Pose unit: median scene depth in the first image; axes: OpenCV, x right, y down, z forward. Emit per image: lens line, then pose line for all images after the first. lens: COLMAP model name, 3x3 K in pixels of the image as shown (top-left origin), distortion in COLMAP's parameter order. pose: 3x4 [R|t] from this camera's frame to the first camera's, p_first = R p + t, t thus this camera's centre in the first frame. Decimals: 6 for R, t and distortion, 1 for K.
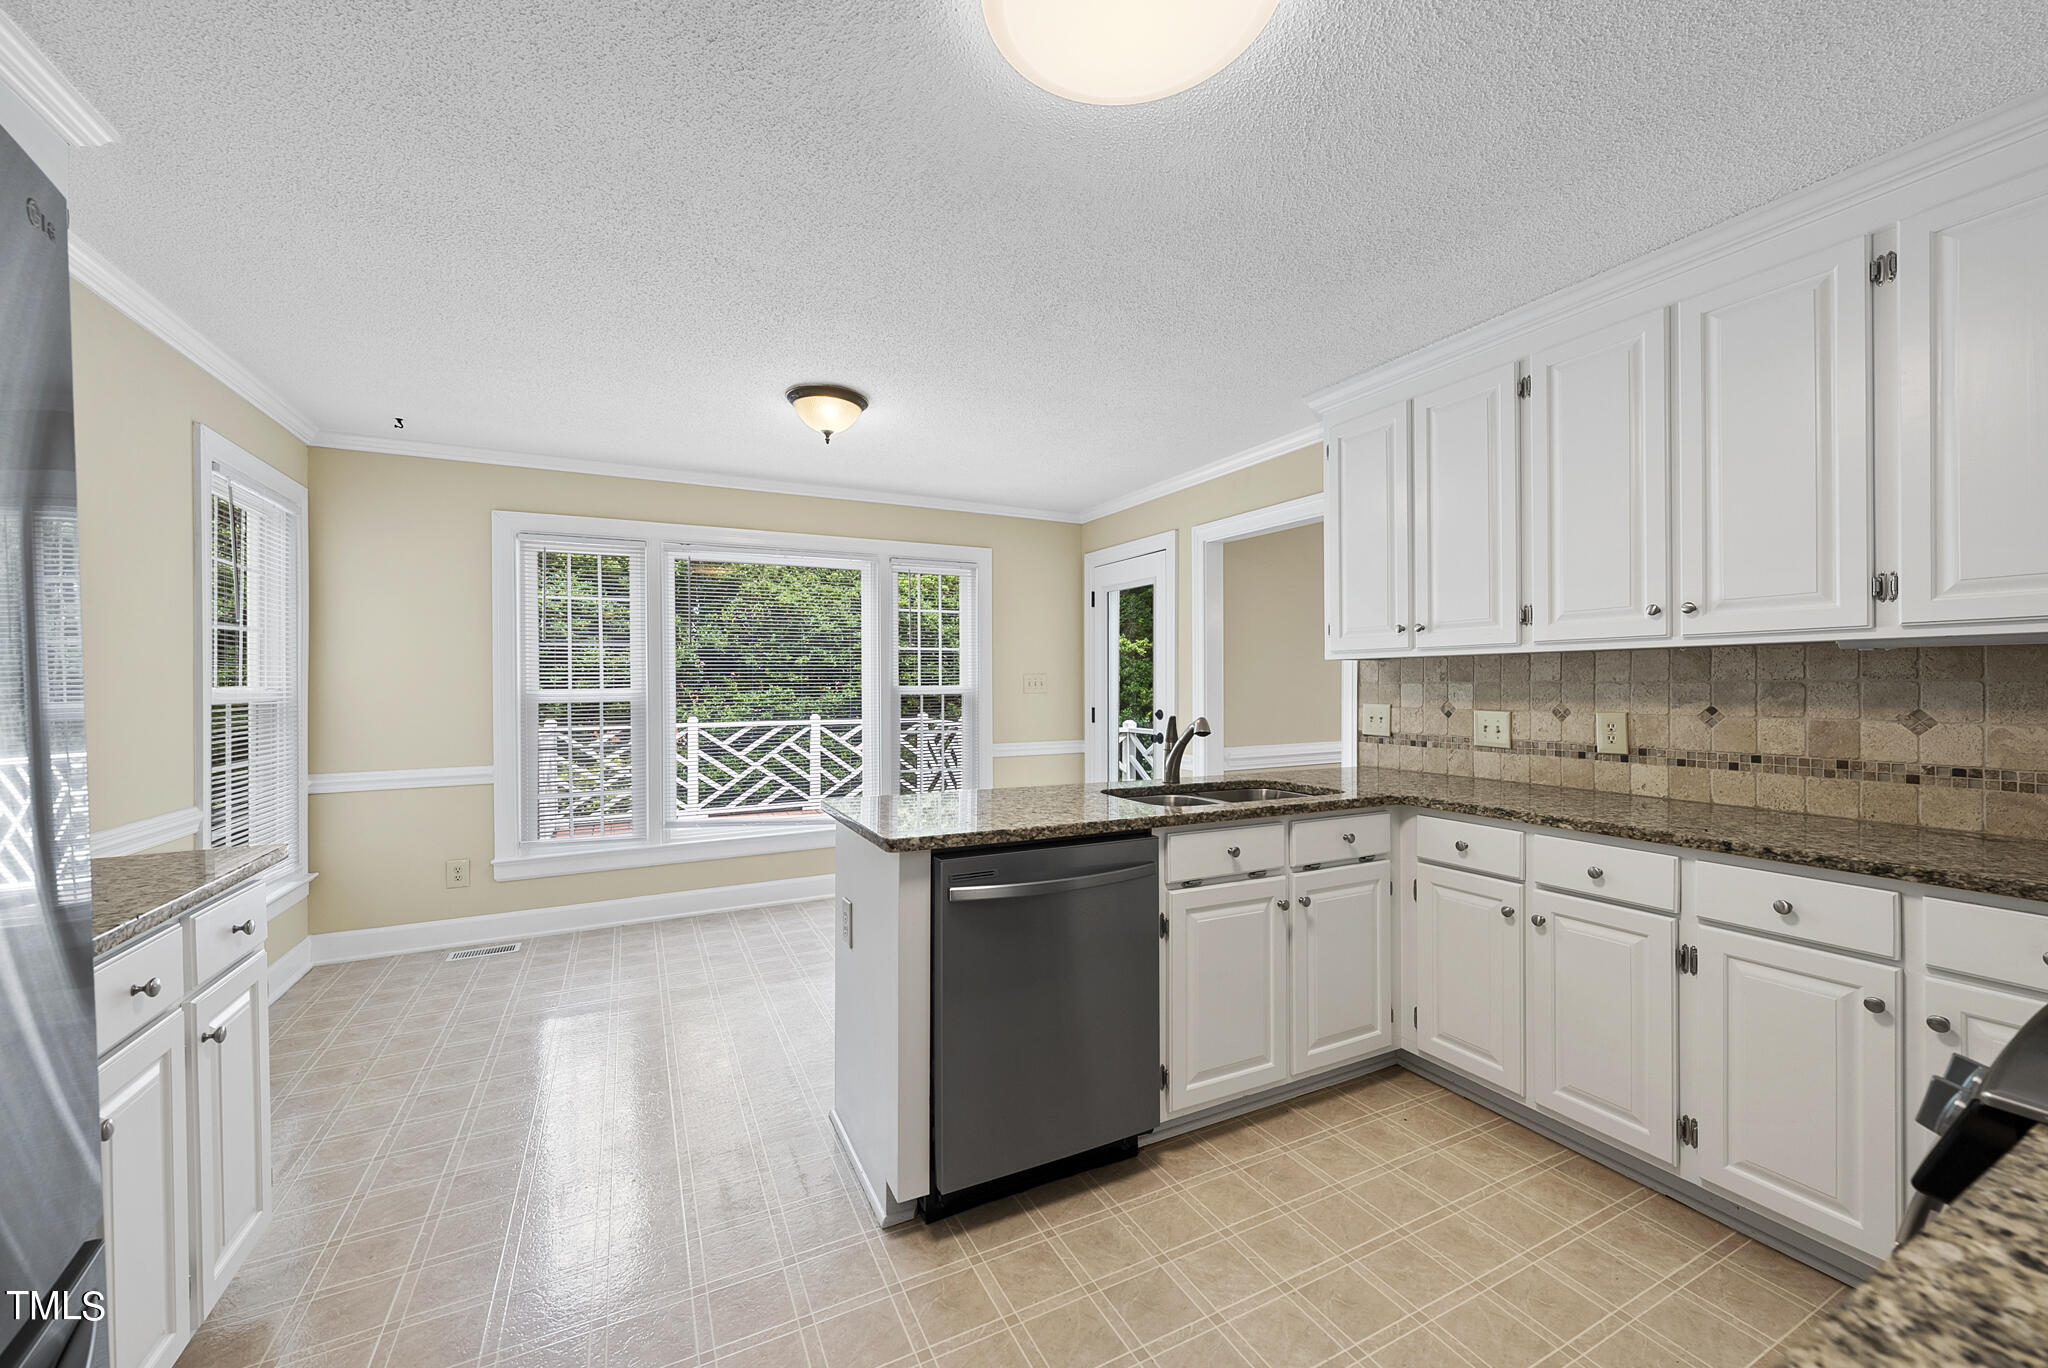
lens RADIAL K [[784.1, 0, 1027.2], [0, 784.1, 689.9], [0, 0, 1]] dist [-0.003425, -0.000571]
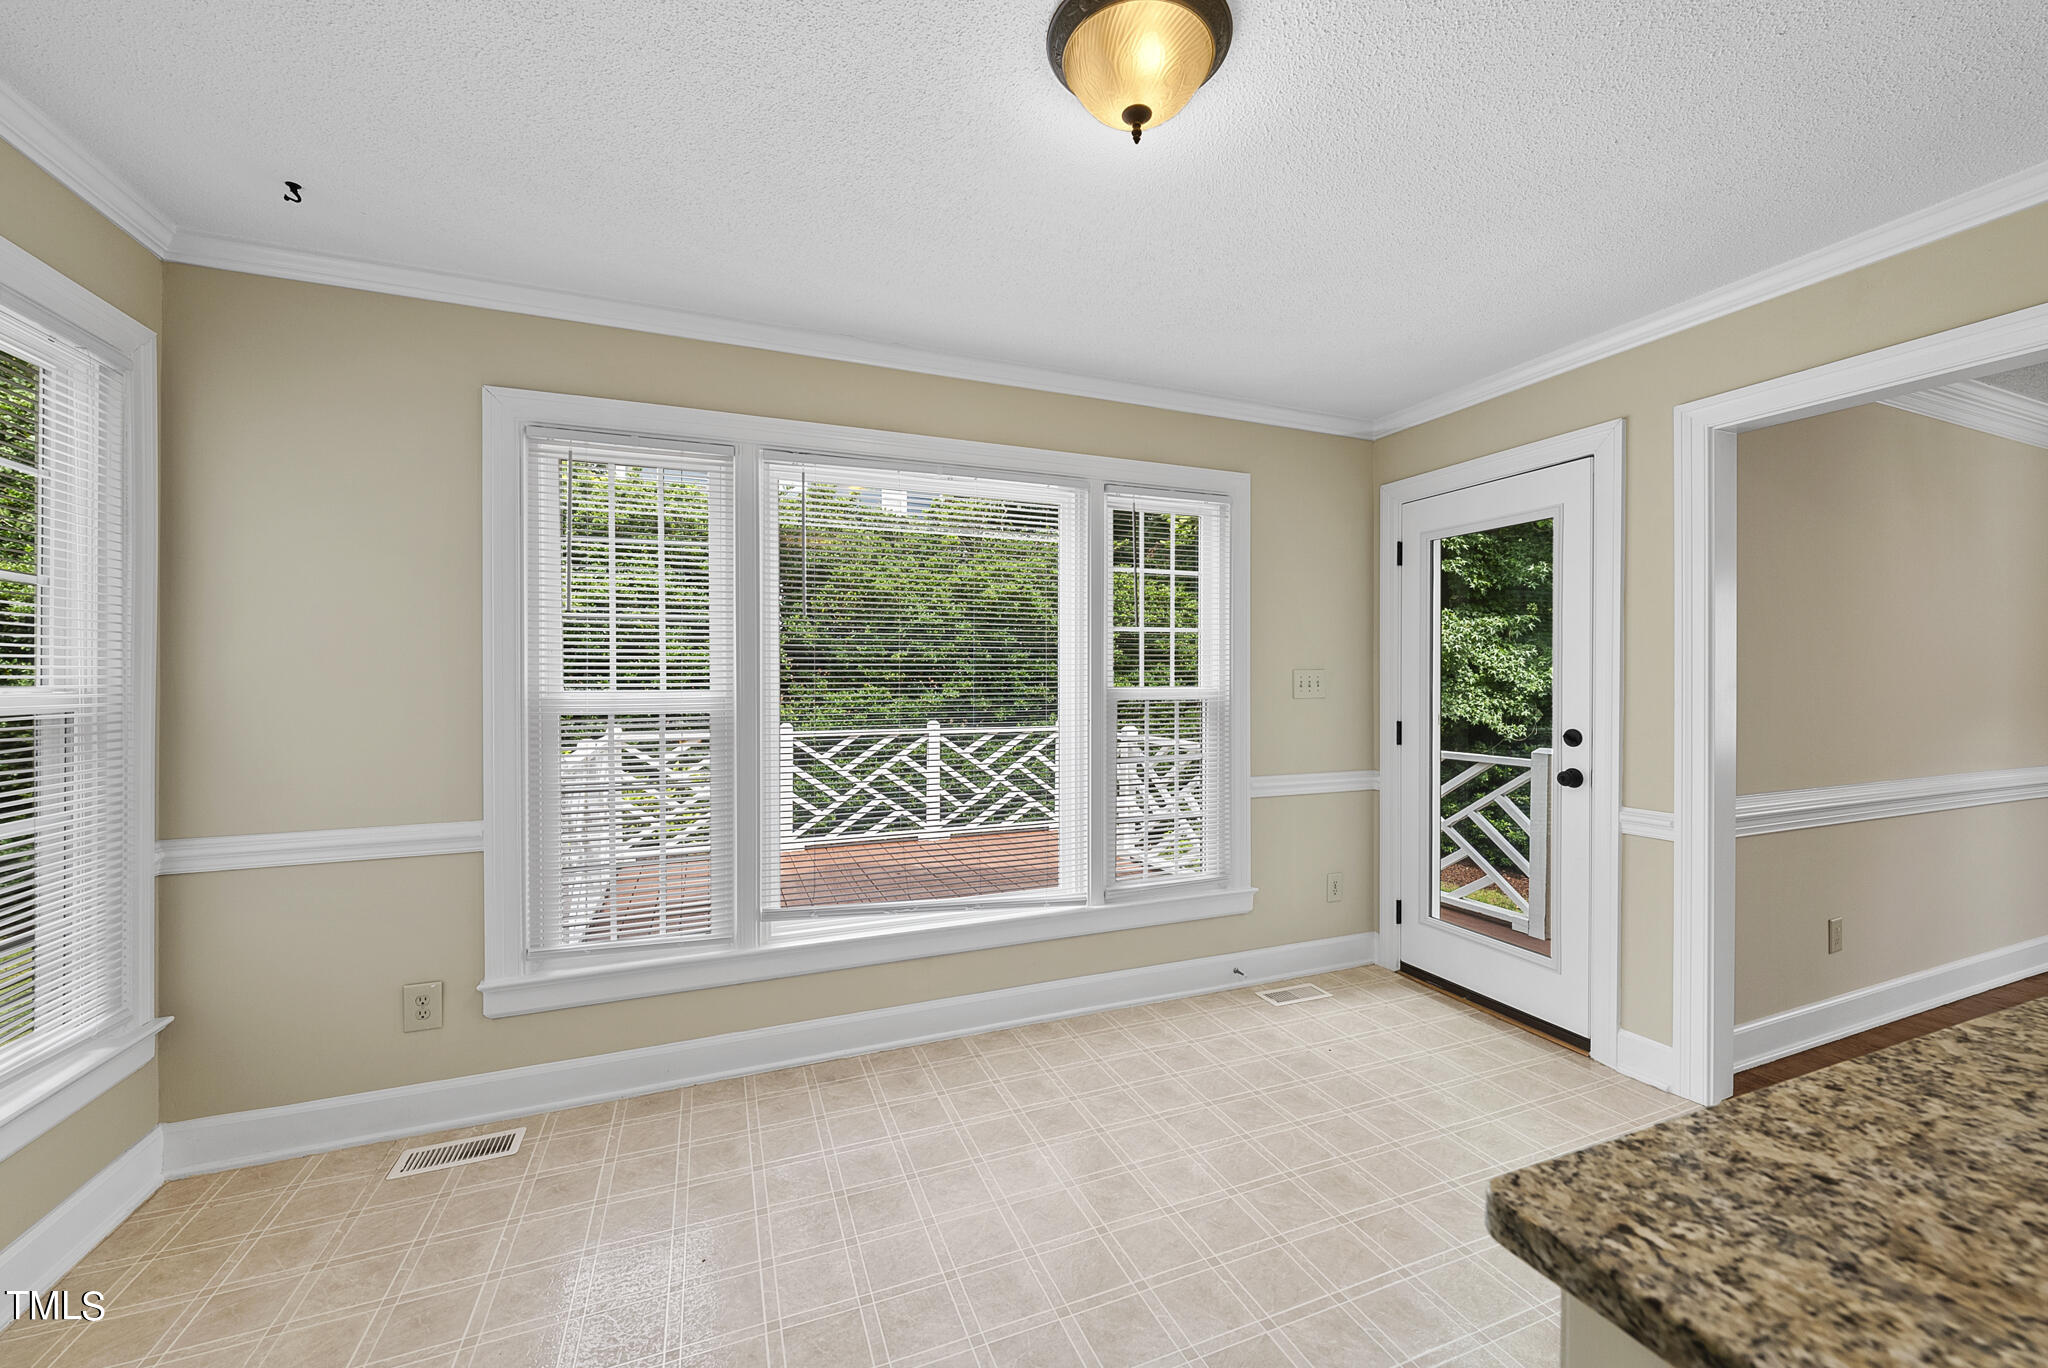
lens RADIAL K [[784.1, 0, 1028.2], [0, 784.1, 683.4], [0, 0, 1]] dist [-0.003425, -0.000571]
pose [[0.996470, 0.003320, -0.083886, -0.225879], [-0.003852, 0.999973, -0.006187, -0.004427], [0.083863, 0.006488, 0.996456, 0.448213]]
